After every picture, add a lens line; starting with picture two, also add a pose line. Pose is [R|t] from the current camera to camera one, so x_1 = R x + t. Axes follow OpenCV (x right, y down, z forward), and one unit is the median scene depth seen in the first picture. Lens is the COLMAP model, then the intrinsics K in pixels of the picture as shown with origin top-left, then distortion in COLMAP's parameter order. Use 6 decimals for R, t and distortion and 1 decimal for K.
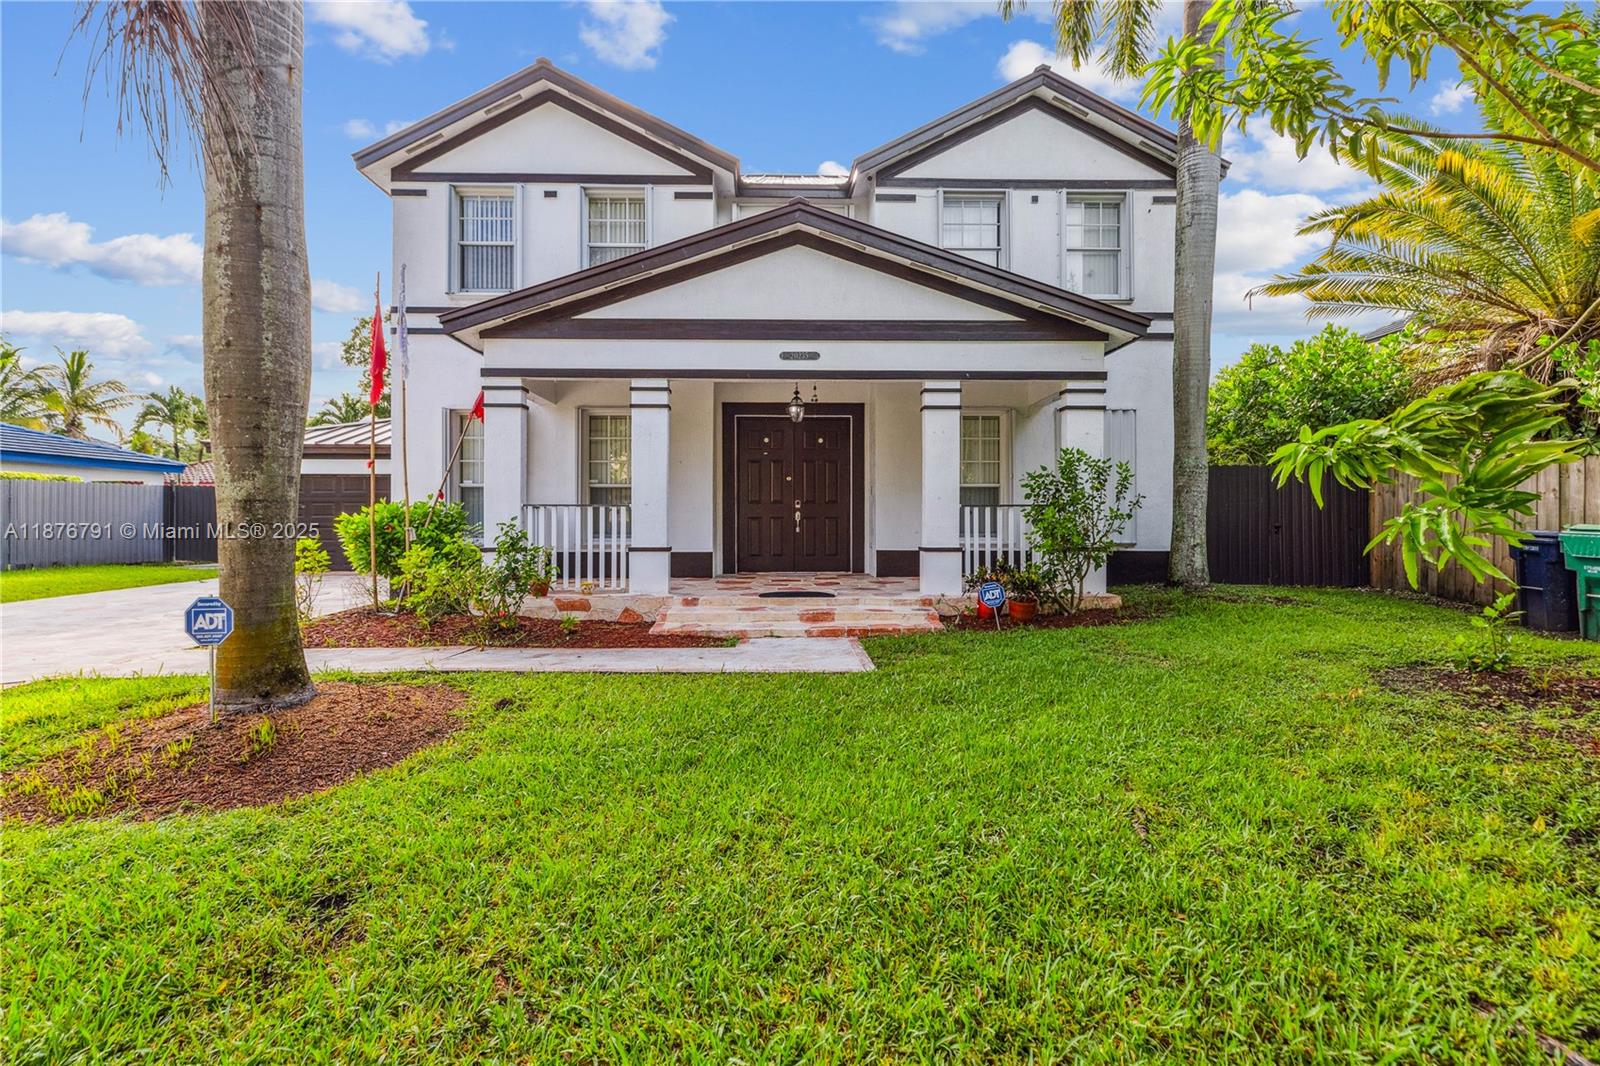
lens RADIAL K [[720.5, 0, 782.0], [0, 720.5, 507.8], [0, 0, 1]] dist [0.005861, 0.000353]
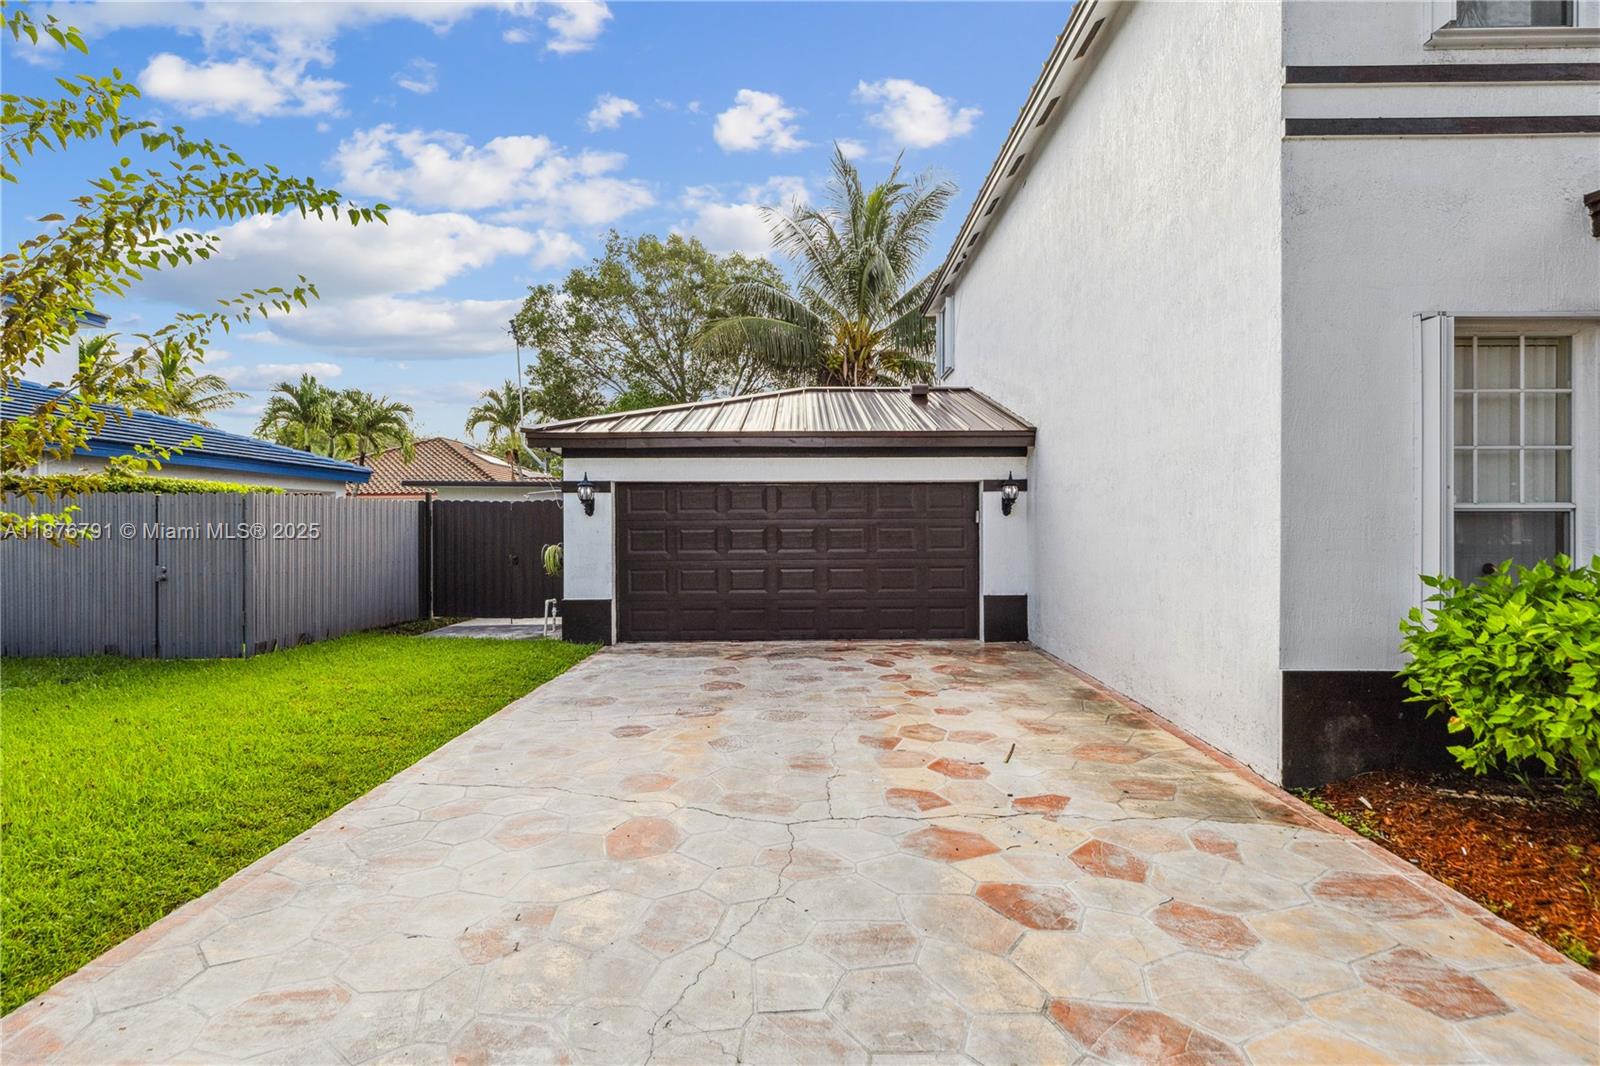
lens RADIAL K [[720.5, 0, 800.4], [0, 720.5, 523.9], [0, 0, 1]] dist [0.005861, 0.000353]
pose [[0.999553, -0.006801, -0.029110, -1.003979], [0.007398, 0.999763, 0.020459, -0.041664], [0.028964, -0.020665, 0.999367, 0.732670]]
